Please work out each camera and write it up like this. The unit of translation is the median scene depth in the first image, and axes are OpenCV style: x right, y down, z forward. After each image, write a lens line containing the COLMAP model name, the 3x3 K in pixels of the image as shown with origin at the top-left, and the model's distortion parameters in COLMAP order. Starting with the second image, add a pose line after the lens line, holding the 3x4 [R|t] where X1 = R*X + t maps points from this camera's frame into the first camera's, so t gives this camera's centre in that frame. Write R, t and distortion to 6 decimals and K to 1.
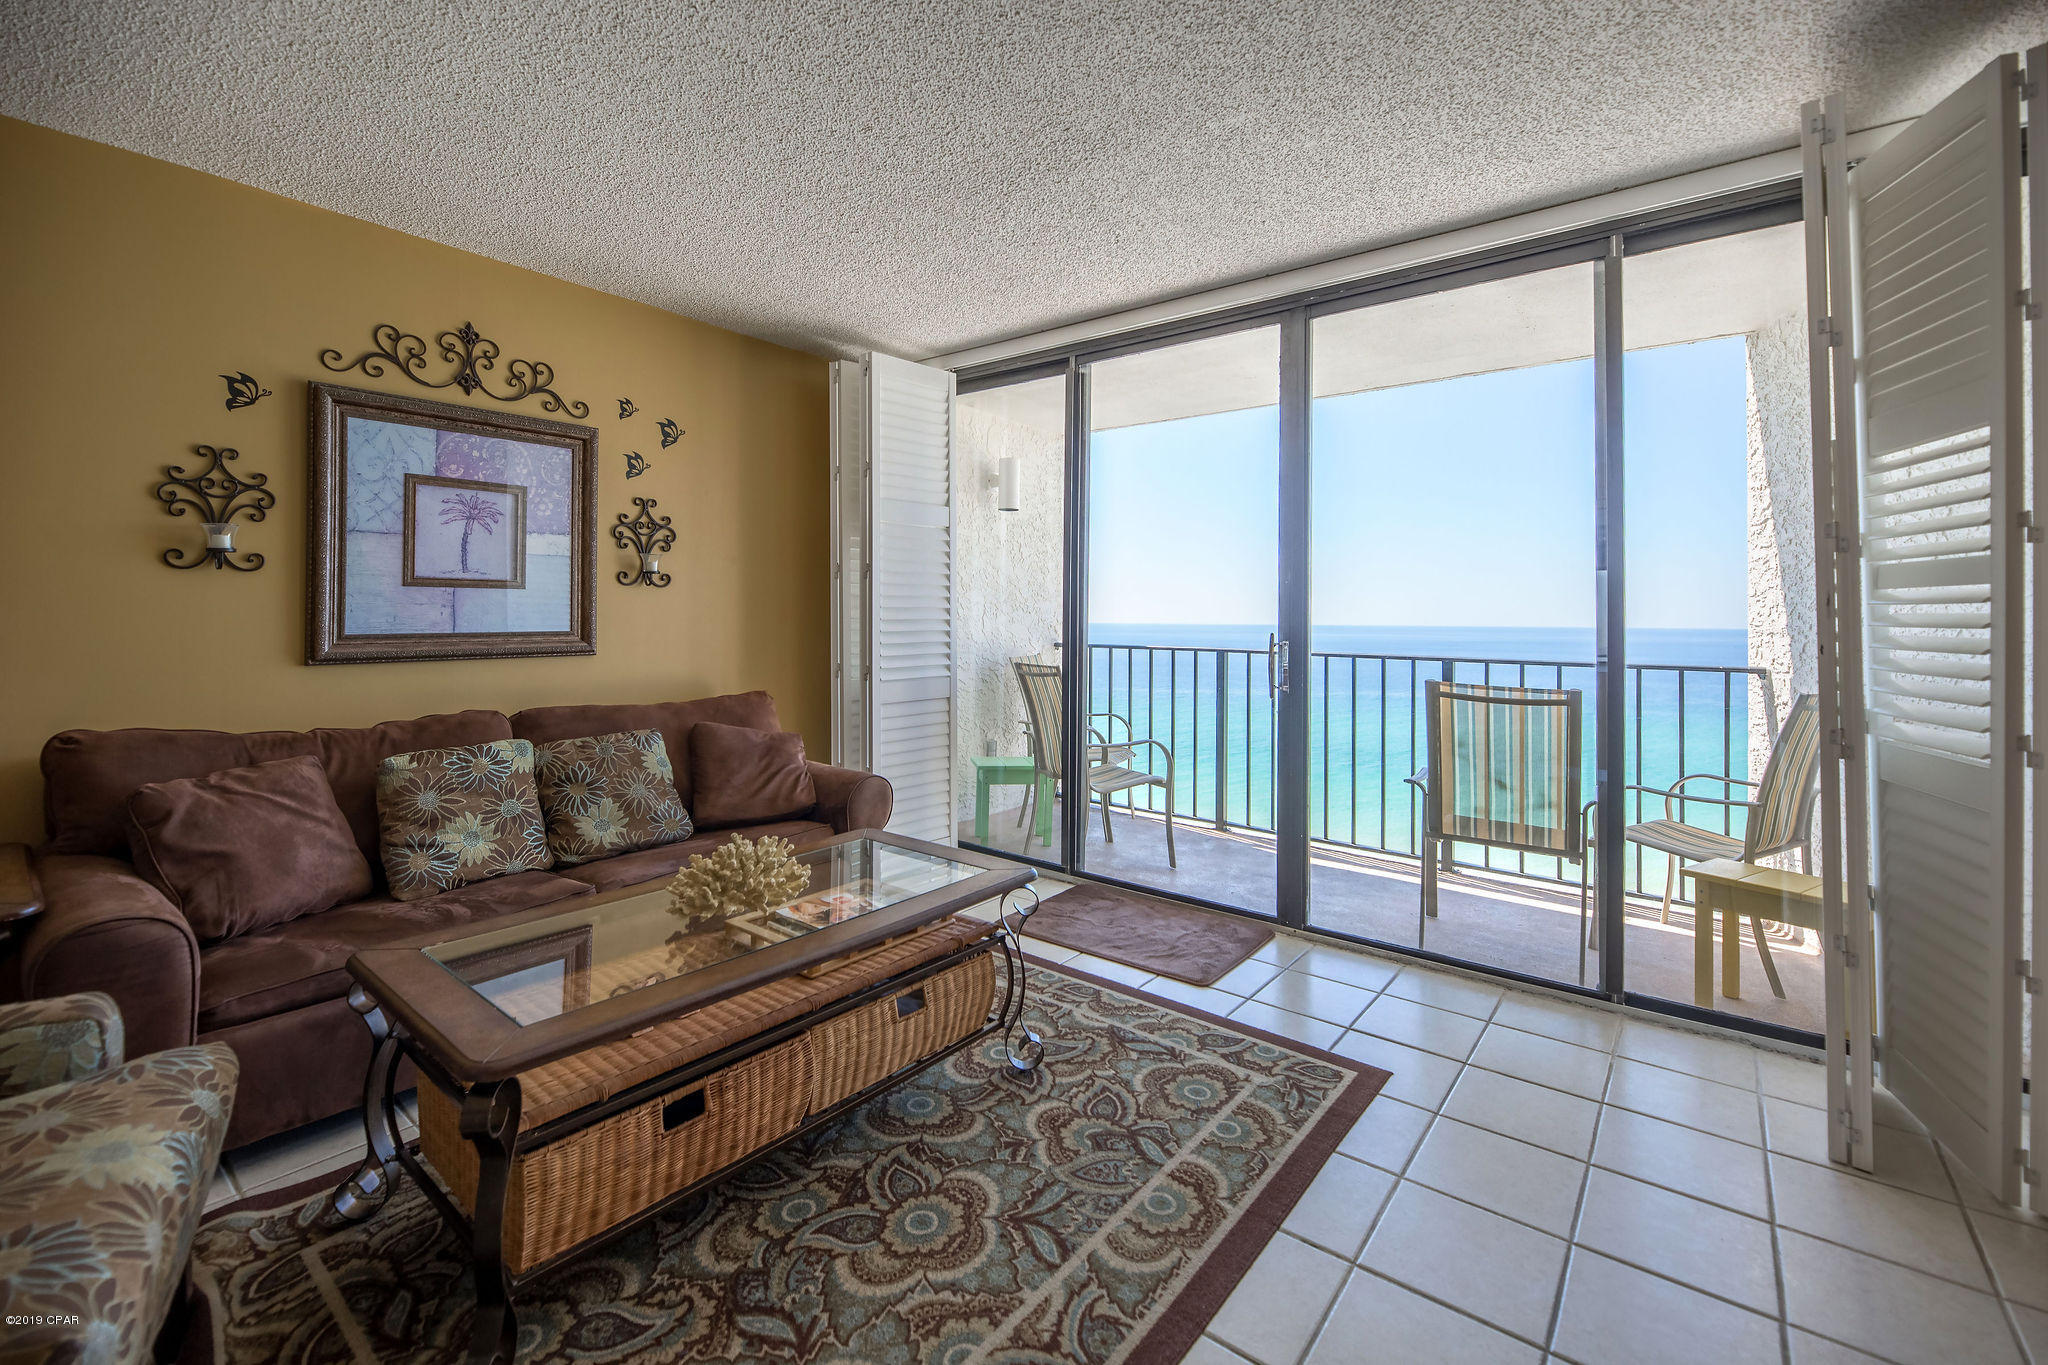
lens RADIAL K [[871.4, 0, 1020.3], [0, 871.4, 611.6], [0, 0, 1]] dist [0.000140, -0.000233]
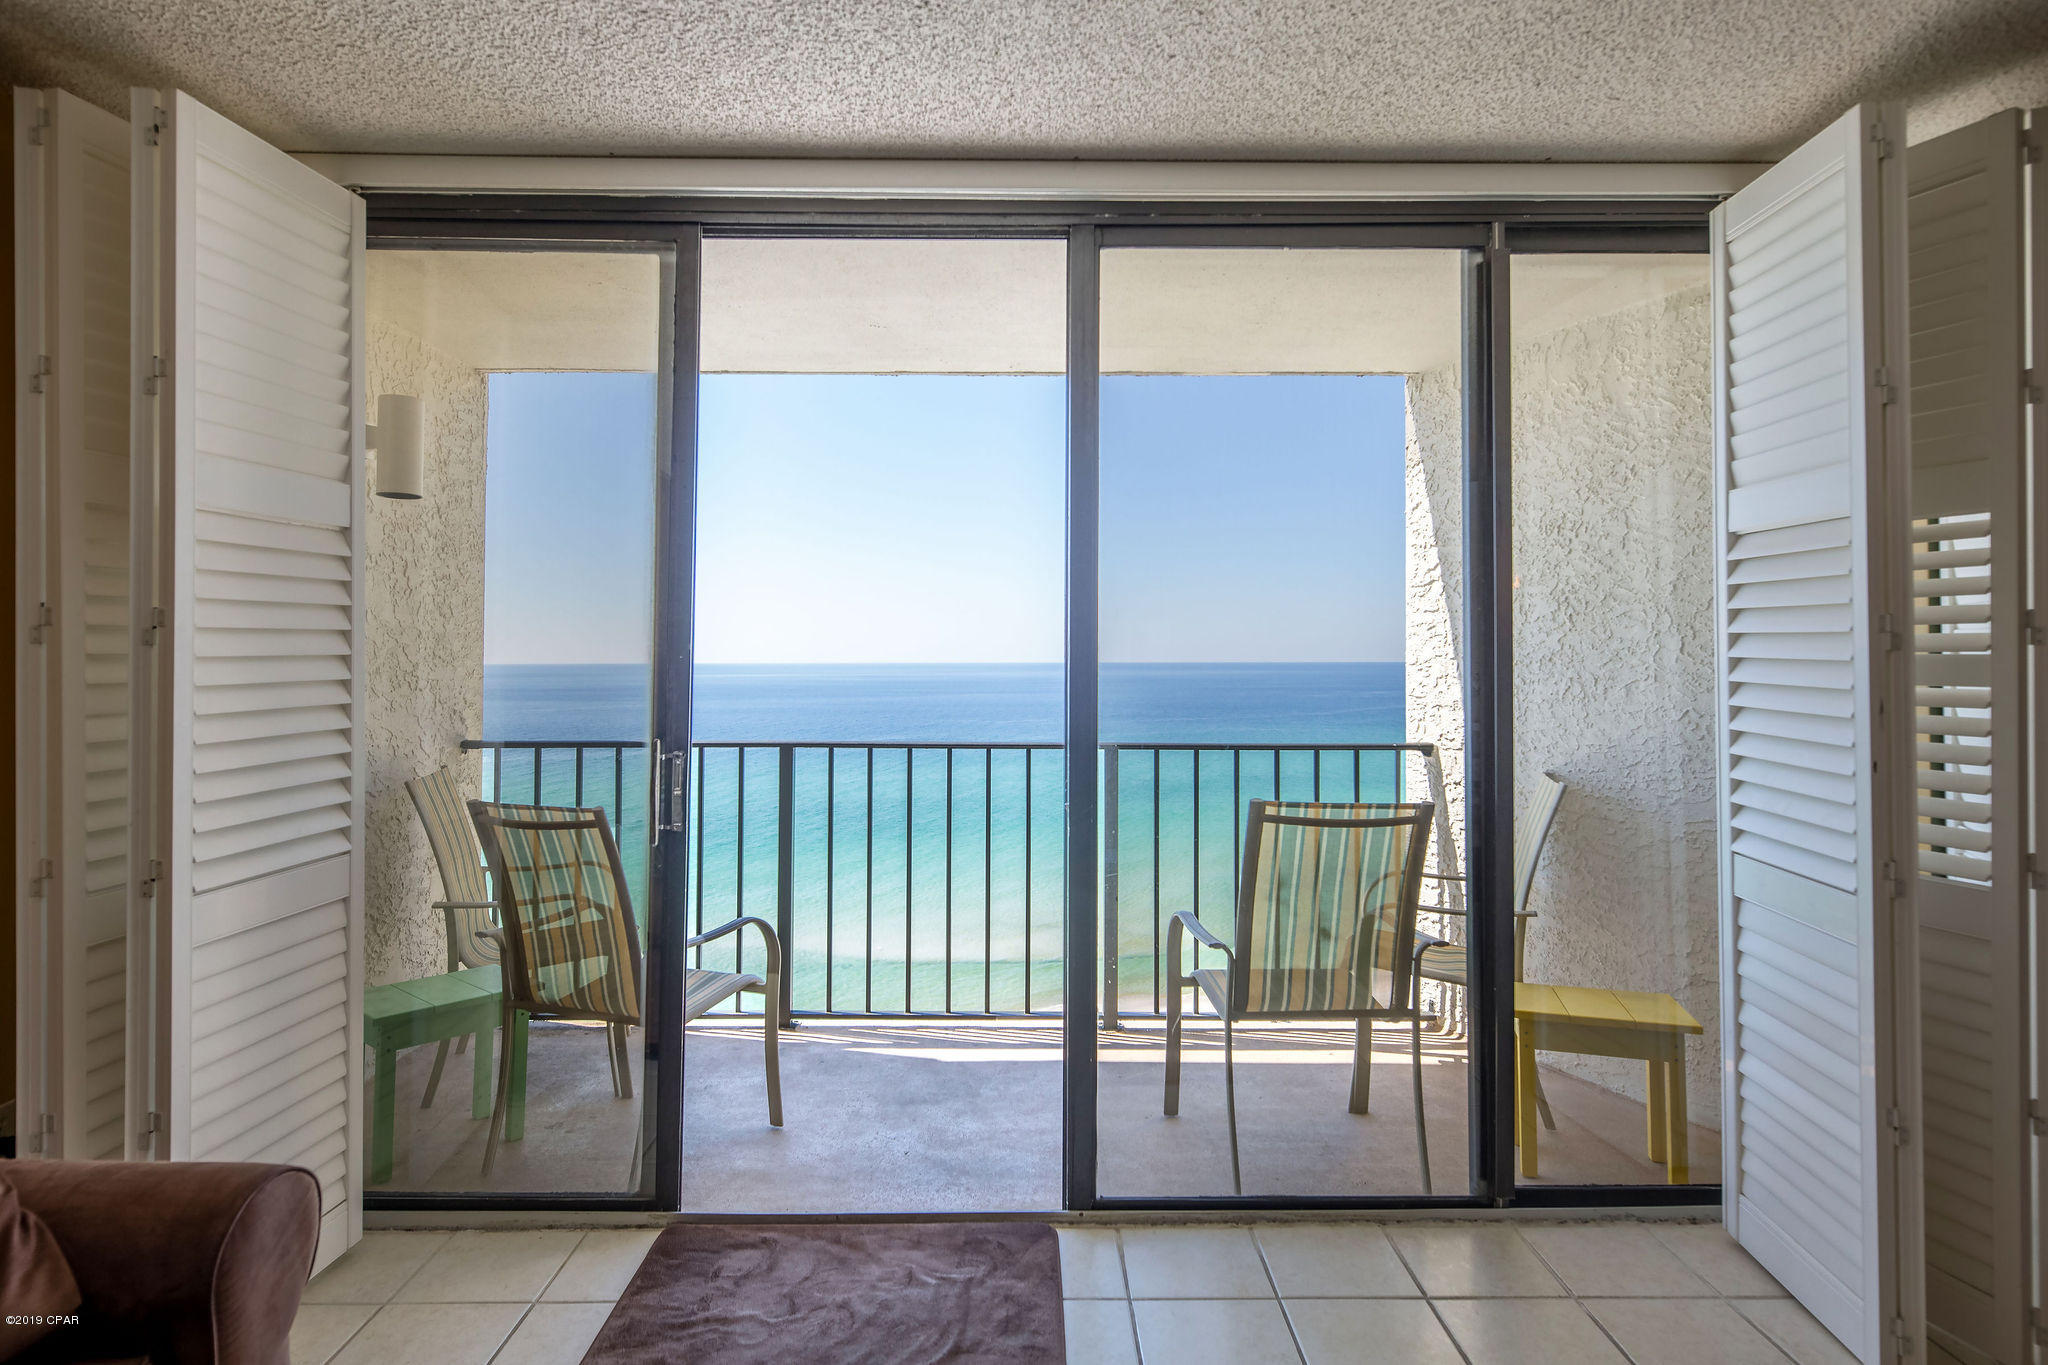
lens RADIAL K [[1090.5, 0, 1022.7], [0, 1090.5, 634.9], [0, 0, 1]] dist [0.000260, -0.001838]
pose [[0.776904, 0.003637, 0.629608, -0.193860], [0.001305, 0.999972, -0.007386, -0.040709], [-0.629618, 0.006559, 0.776878, 0.377182]]
